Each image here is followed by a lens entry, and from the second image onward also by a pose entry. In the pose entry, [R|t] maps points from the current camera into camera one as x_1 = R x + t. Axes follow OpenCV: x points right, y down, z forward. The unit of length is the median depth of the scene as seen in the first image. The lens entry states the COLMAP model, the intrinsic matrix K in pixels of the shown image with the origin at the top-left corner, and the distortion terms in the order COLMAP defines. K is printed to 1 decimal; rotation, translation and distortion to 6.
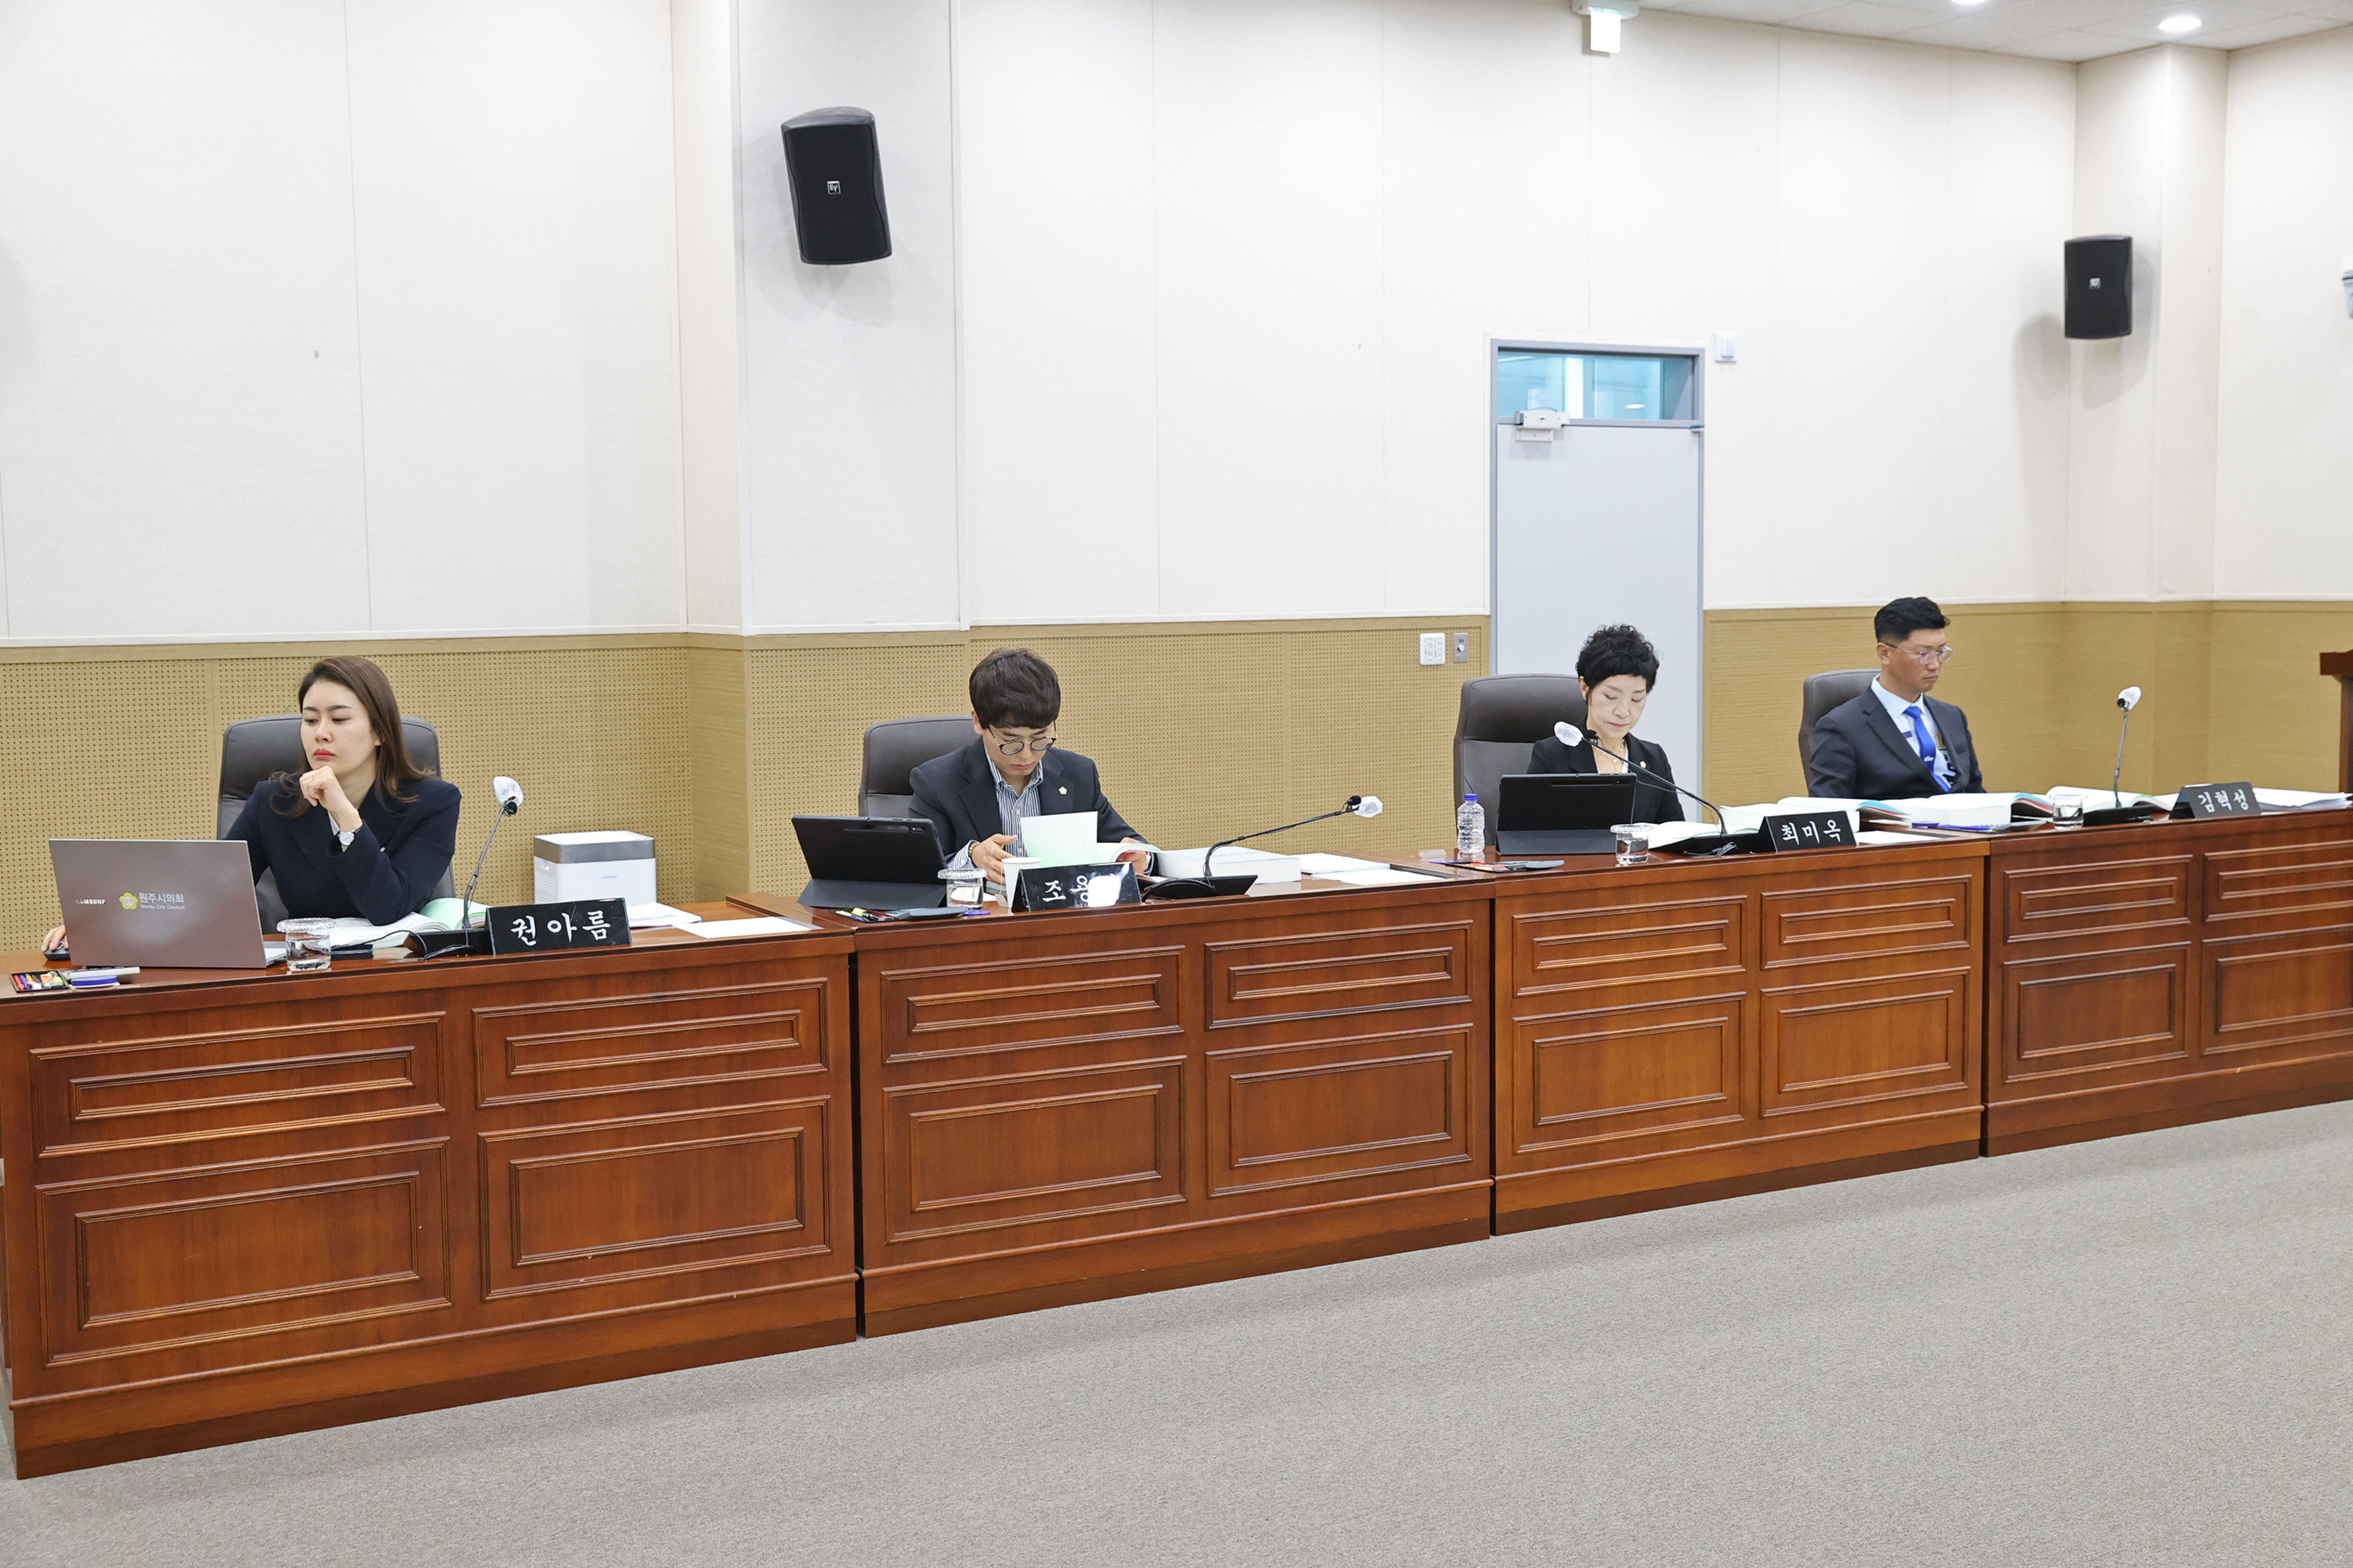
lens RADIAL K [[2610.2, 0, 1176.5], [0, 2610.2, 784.0], [0, 0, 1]] dist [0.014950, 0.071179]
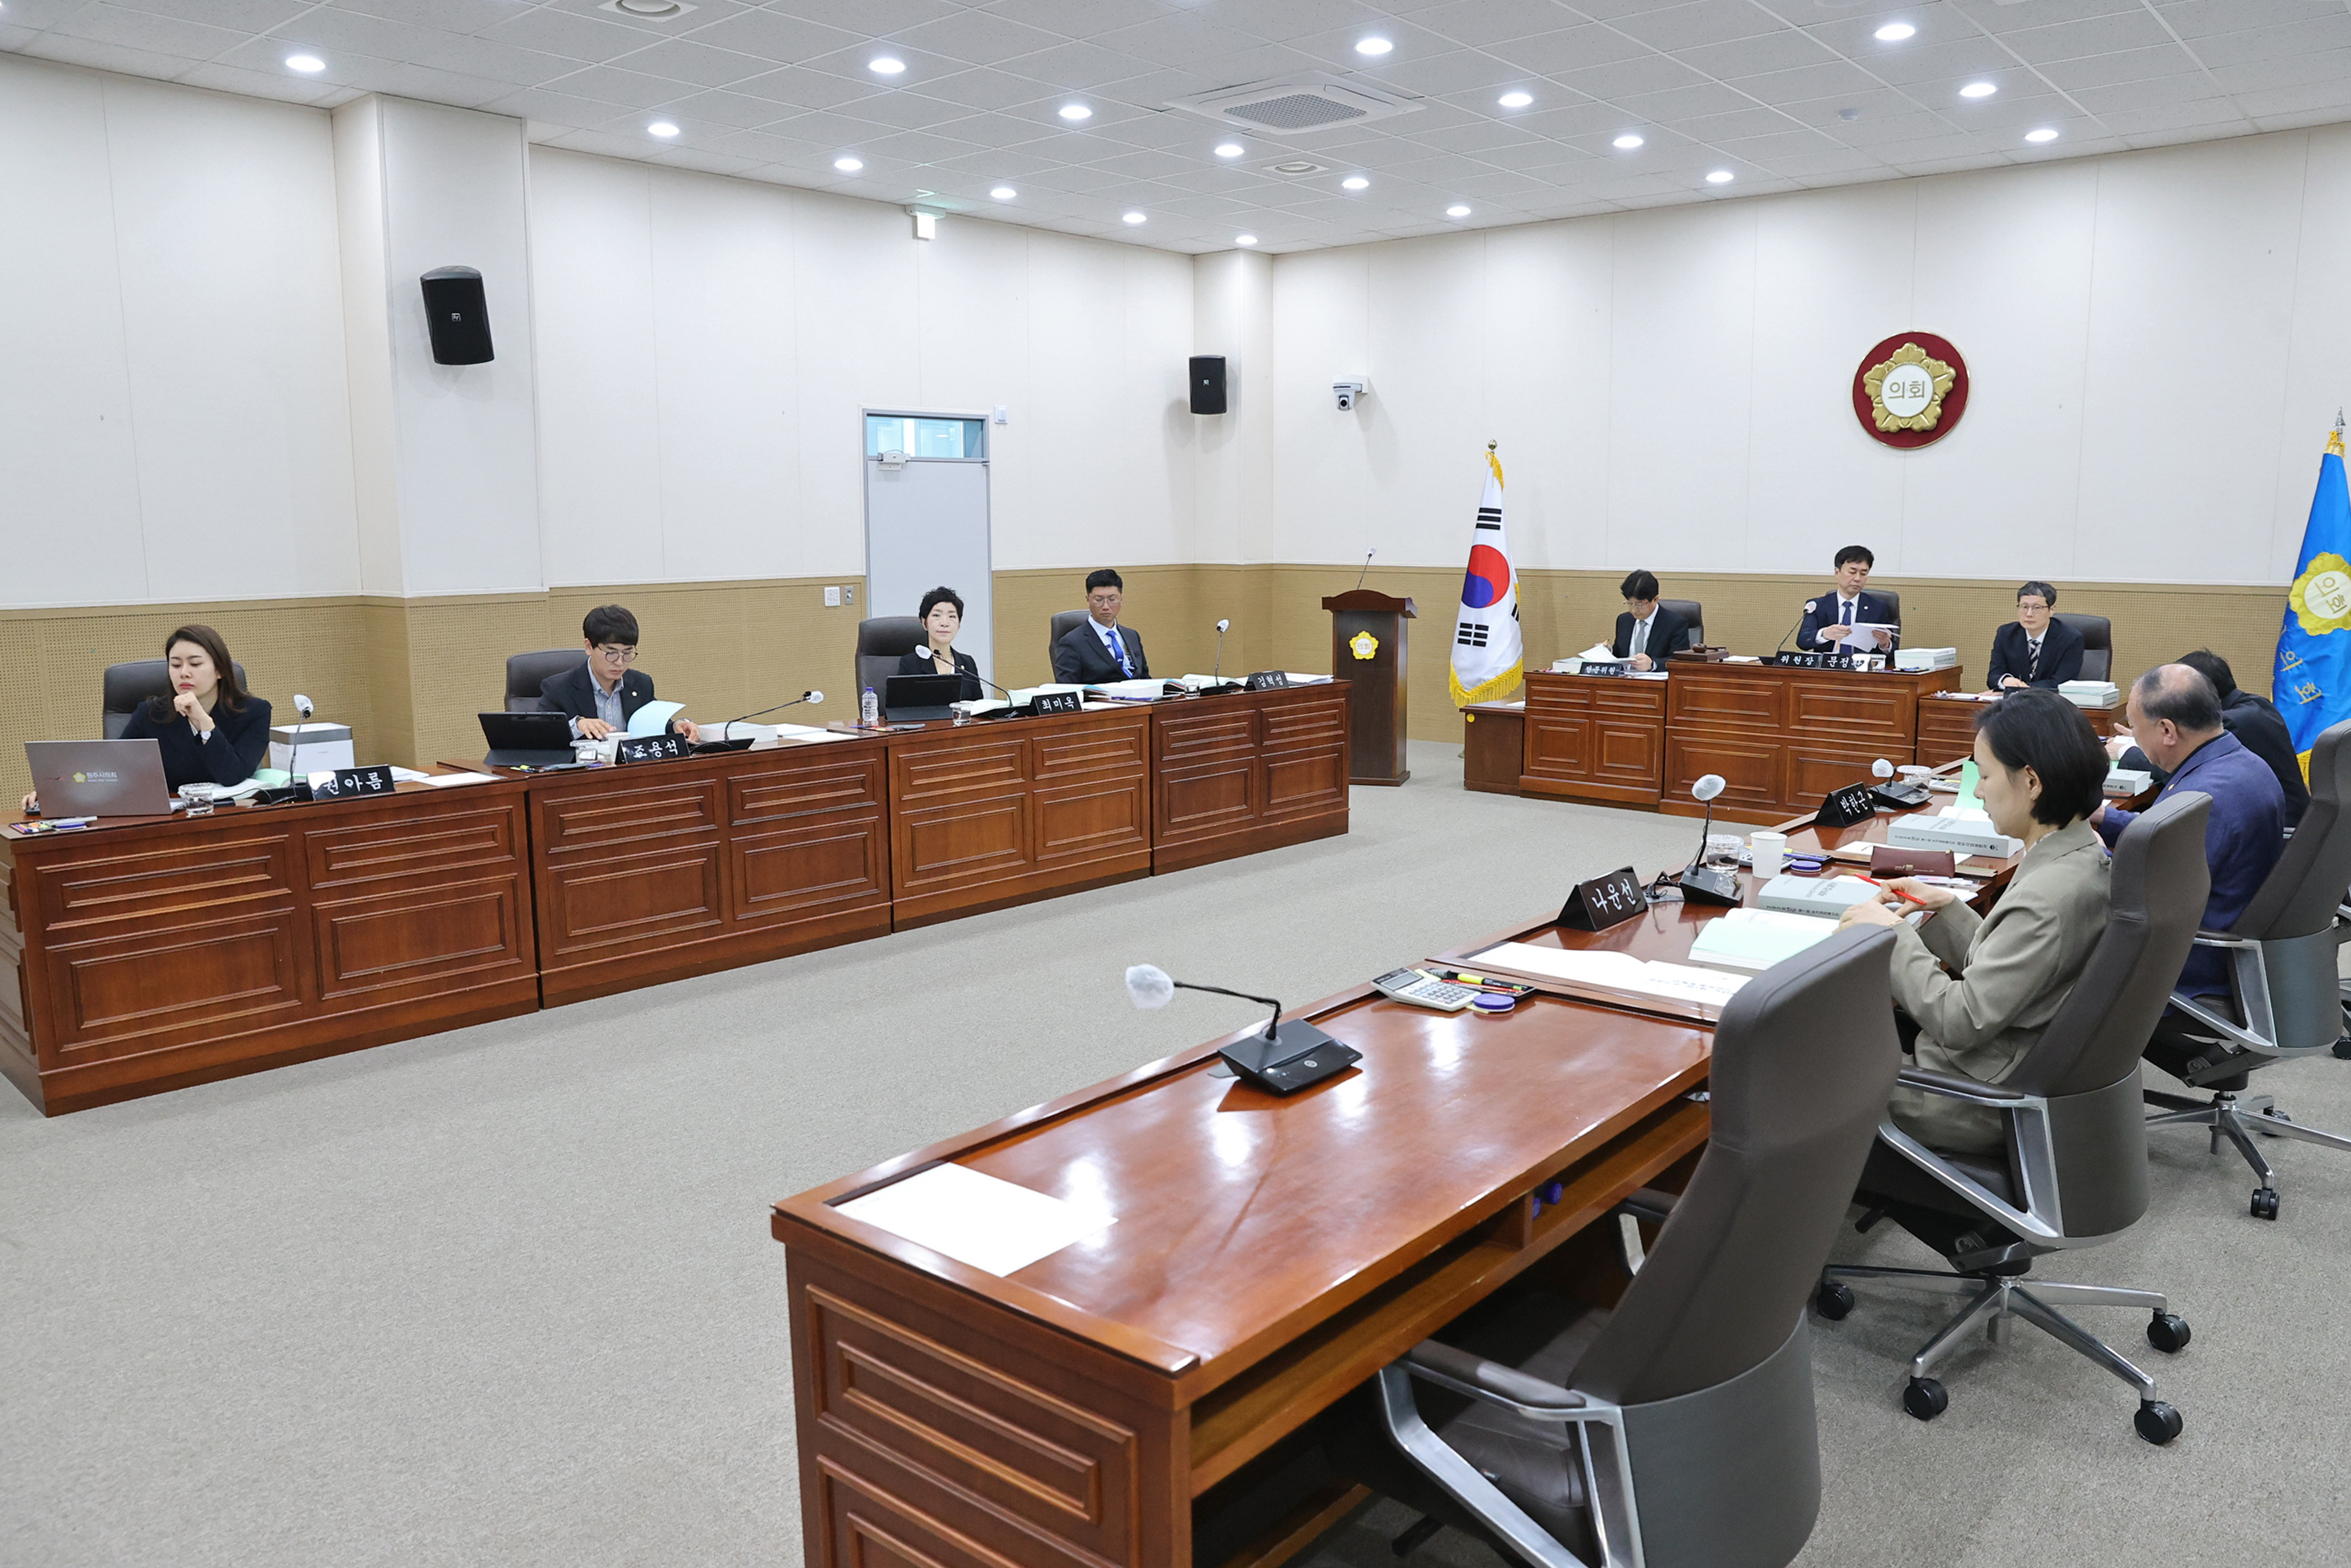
lens RADIAL K [[1704.1, 0, 1175.5], [0, 1704.1, 784.0], [0, 0, 1]] dist [-0.121395, 0.089103]
pose [[0.952313, -0.040907, 0.302369, -0.043190], [0.020251, 0.997261, 0.071137, -0.009342], [-0.304451, -0.061622, 0.950533, -0.167611]]
